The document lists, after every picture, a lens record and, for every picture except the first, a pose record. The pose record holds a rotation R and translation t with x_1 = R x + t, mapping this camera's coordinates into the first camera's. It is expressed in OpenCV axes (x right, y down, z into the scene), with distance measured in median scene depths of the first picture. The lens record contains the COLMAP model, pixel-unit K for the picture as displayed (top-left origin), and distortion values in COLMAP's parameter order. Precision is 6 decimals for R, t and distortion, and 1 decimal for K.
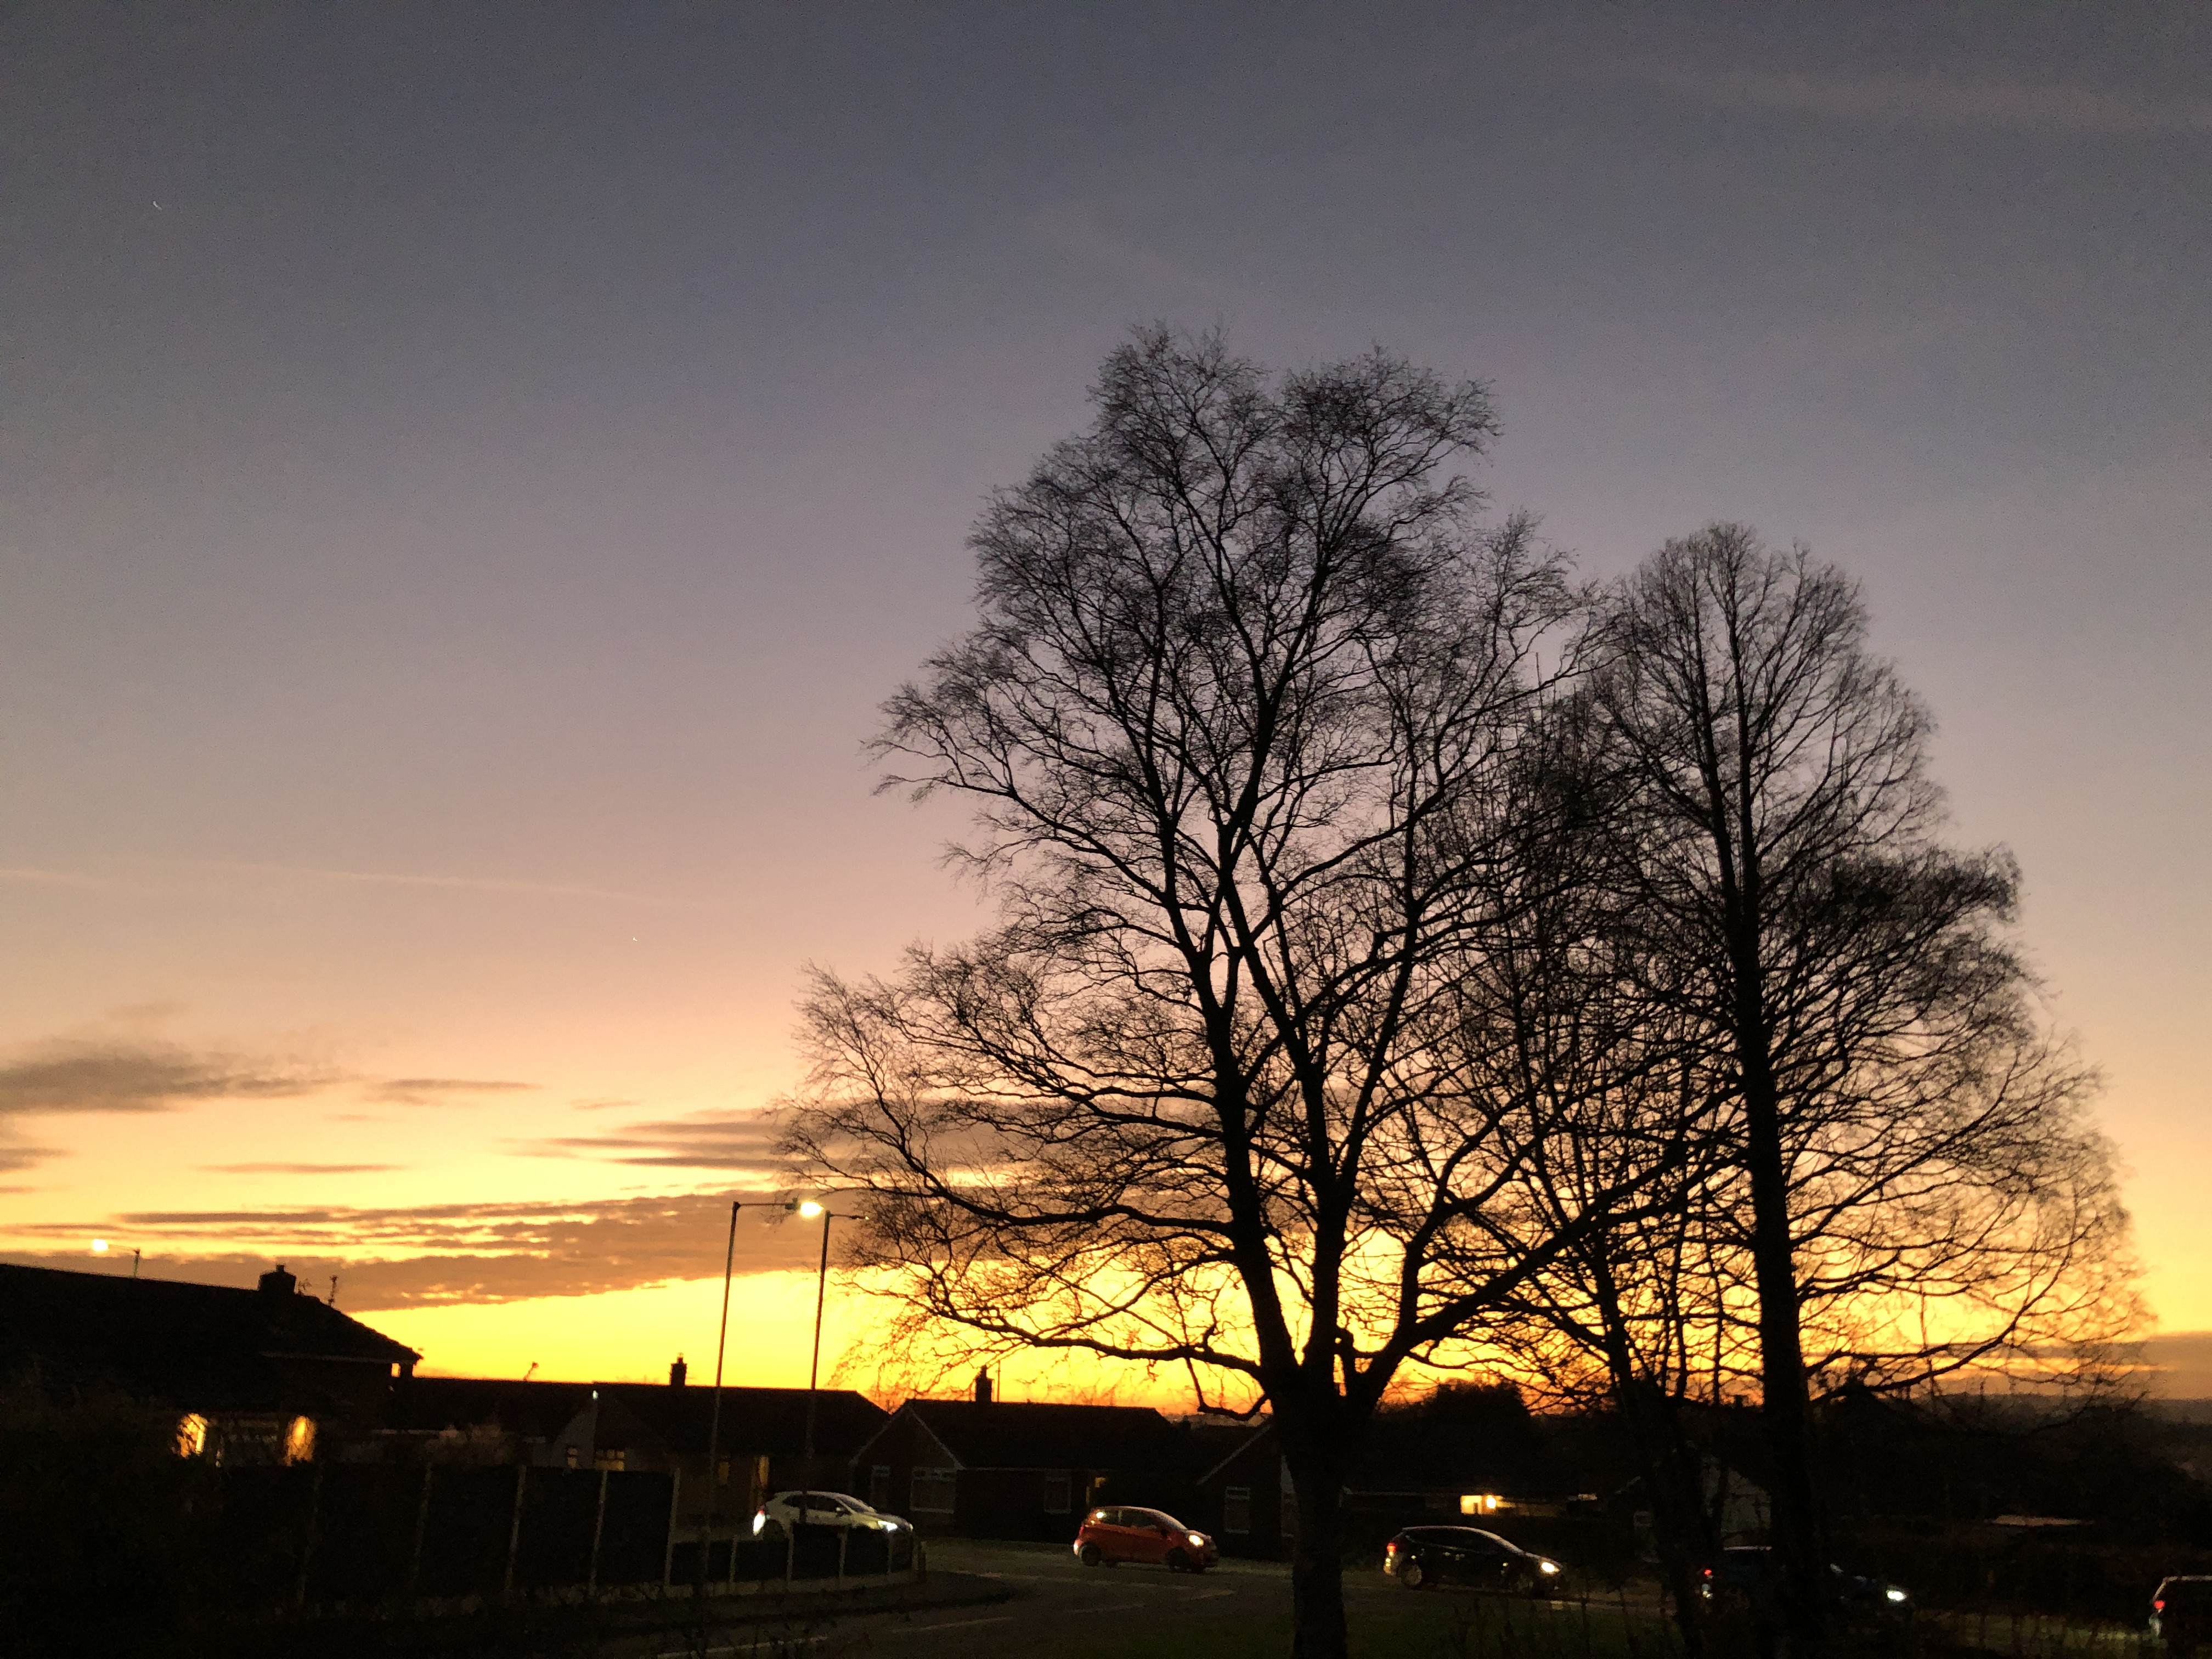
lens RADIAL K [[1782.4, 0, 1122.4], [0, 1782.4, 846.5], [0, 0, 1]] dist [0.074592, -0.100828]
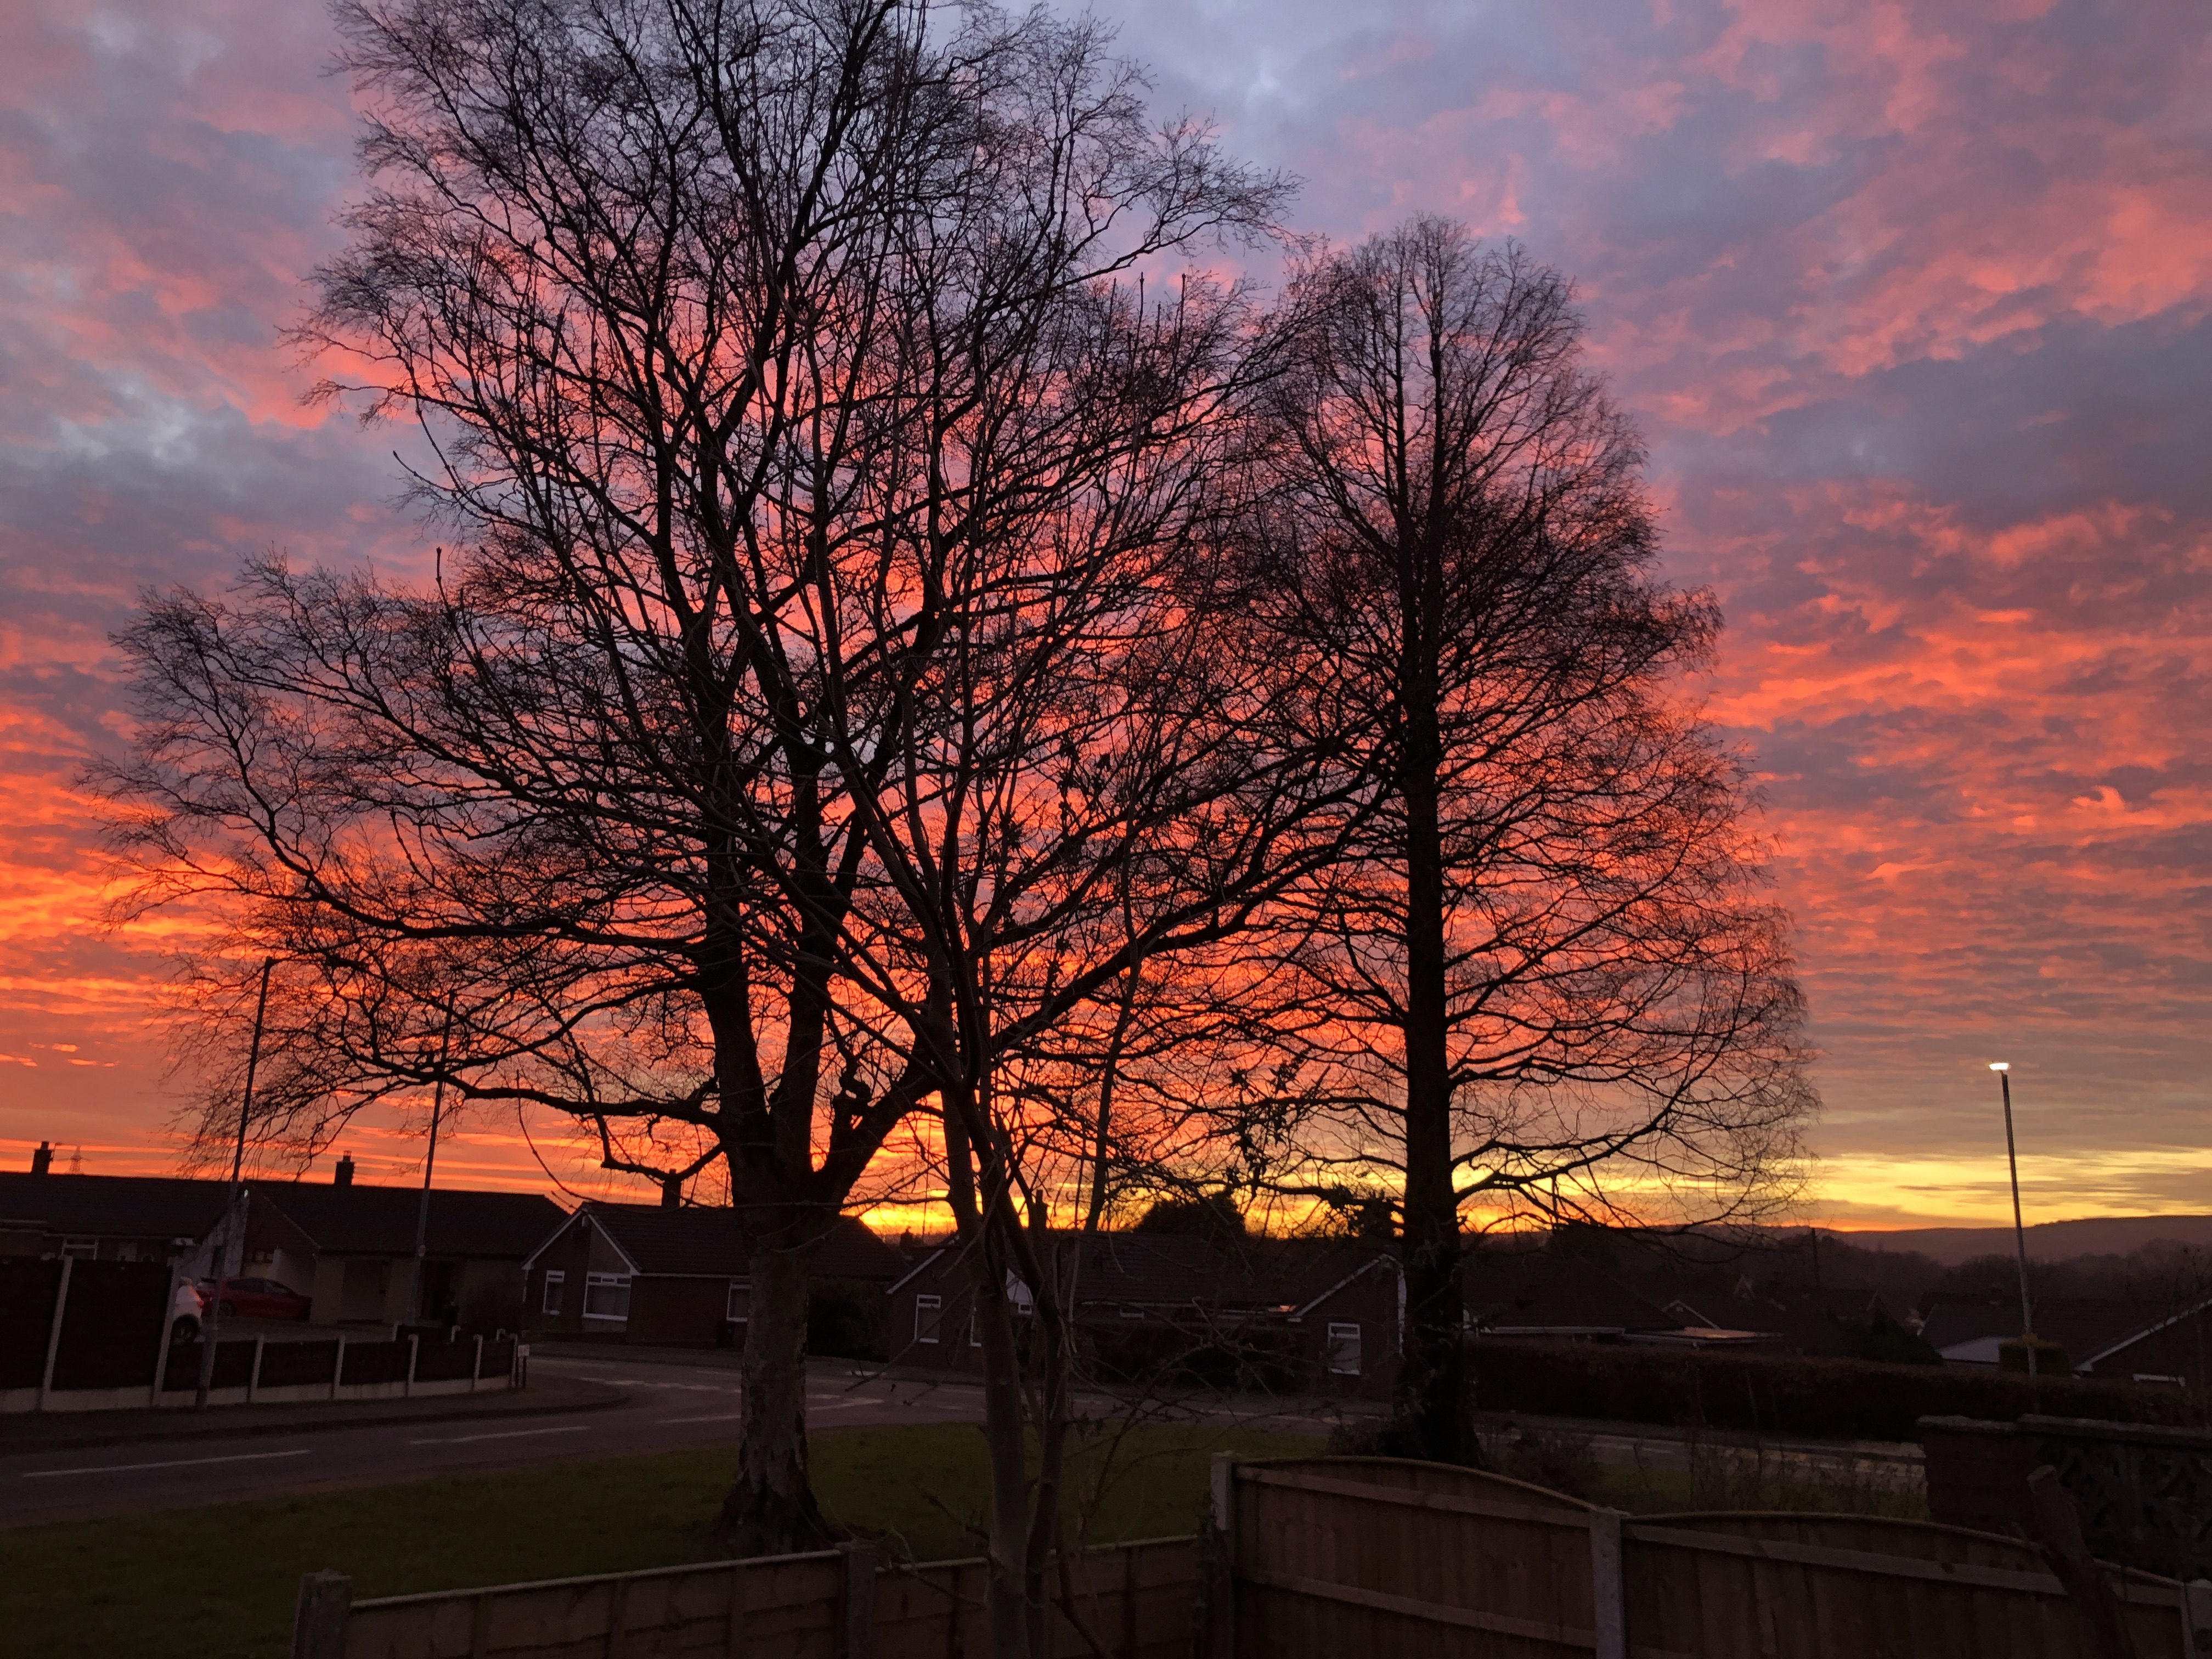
lens RADIAL K [[1782.4, 0, 1098.1], [0, 1782.4, 816.3], [0, 0, 1]] dist [0.074592, -0.100828]
pose [[0.993866, 0.038241, 0.103772, 0.137735], [-0.046127, 0.996140, 0.074686, 0.079867], [-0.100515, -0.079015, 0.991793, 0.187122]]
